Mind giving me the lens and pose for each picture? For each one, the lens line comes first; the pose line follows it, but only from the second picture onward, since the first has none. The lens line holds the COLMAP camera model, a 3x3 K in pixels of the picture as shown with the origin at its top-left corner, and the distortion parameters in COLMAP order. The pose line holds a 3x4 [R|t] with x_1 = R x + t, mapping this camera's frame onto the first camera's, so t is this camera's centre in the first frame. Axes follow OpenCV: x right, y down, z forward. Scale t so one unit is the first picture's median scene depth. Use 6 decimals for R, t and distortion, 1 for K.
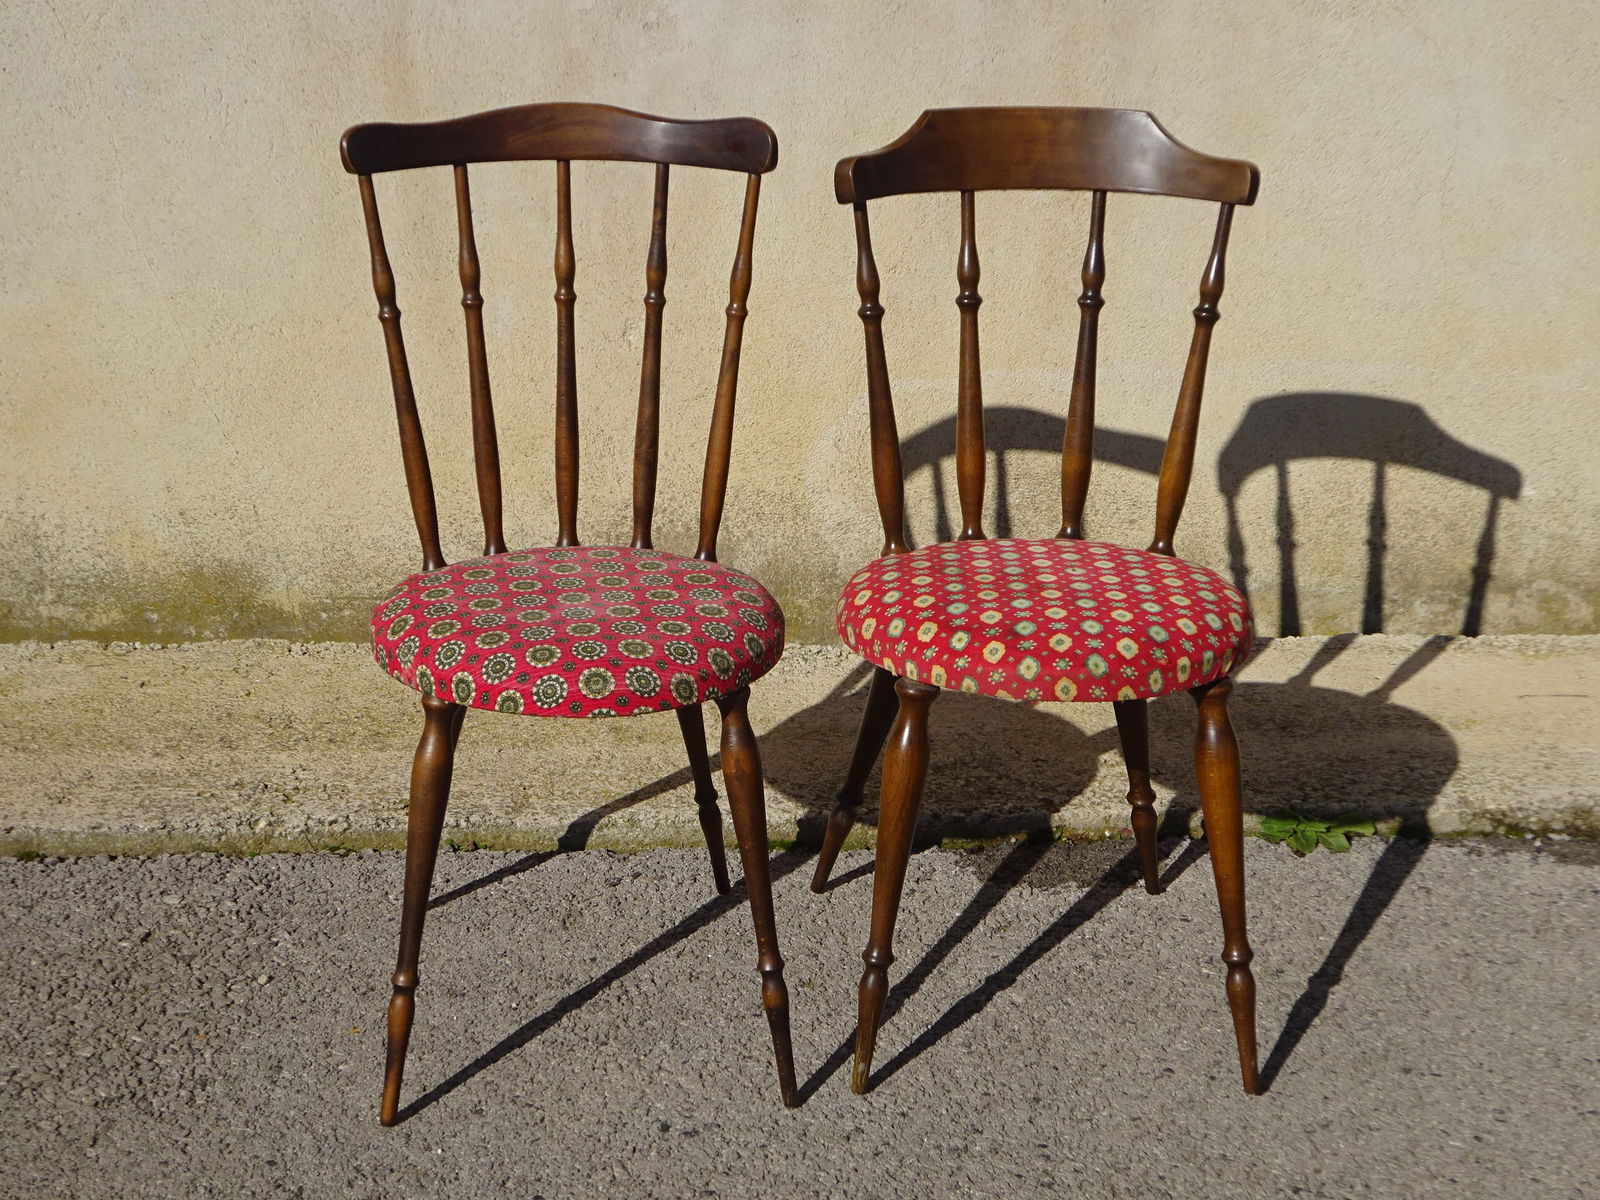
lens RADIAL K [[2579.4, 0, 815.6], [0, 2579.4, 600.7], [0, 0, 1]] dist [0.026486, 0.000000]
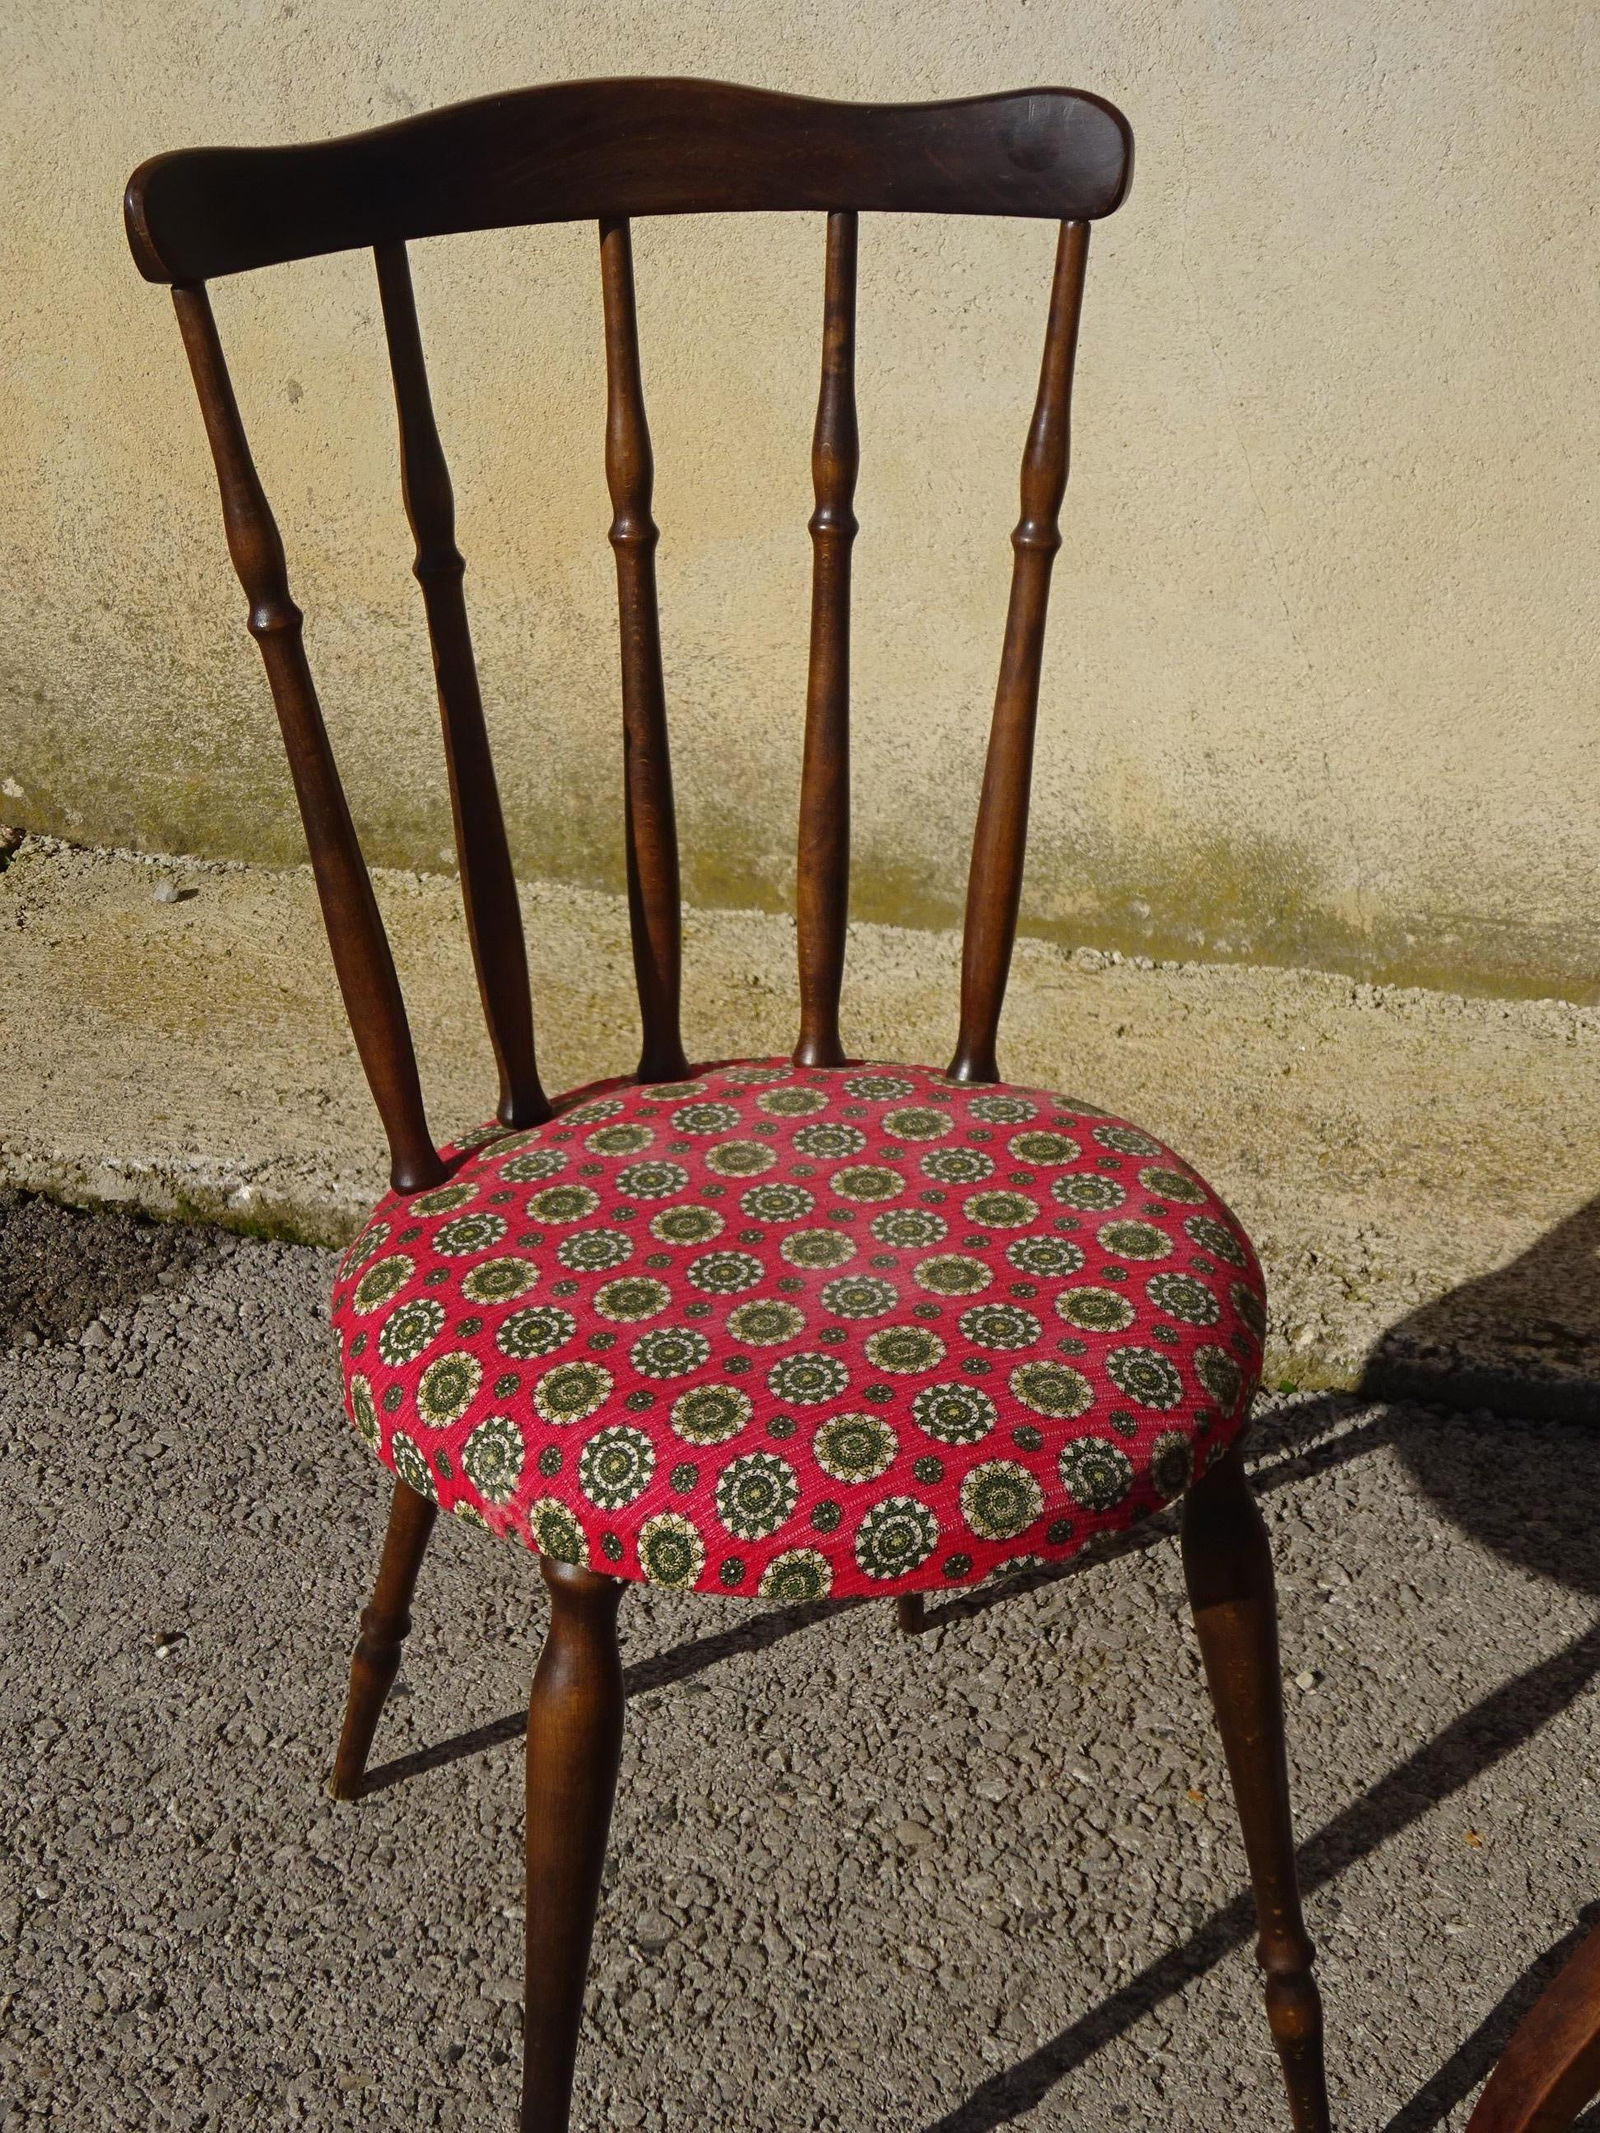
lens RADIAL K [[2815.6, 0, 796.4], [0, 2815.6, 1071.2], [0, 0, 1]] dist [0.034138, 0.000000]
pose [[0.937890, 0.141606, -0.316718, -0.127690], [-0.099846, 0.984457, 0.144482, -0.053803], [0.332255, -0.103885, 0.937451, 0.363721]]
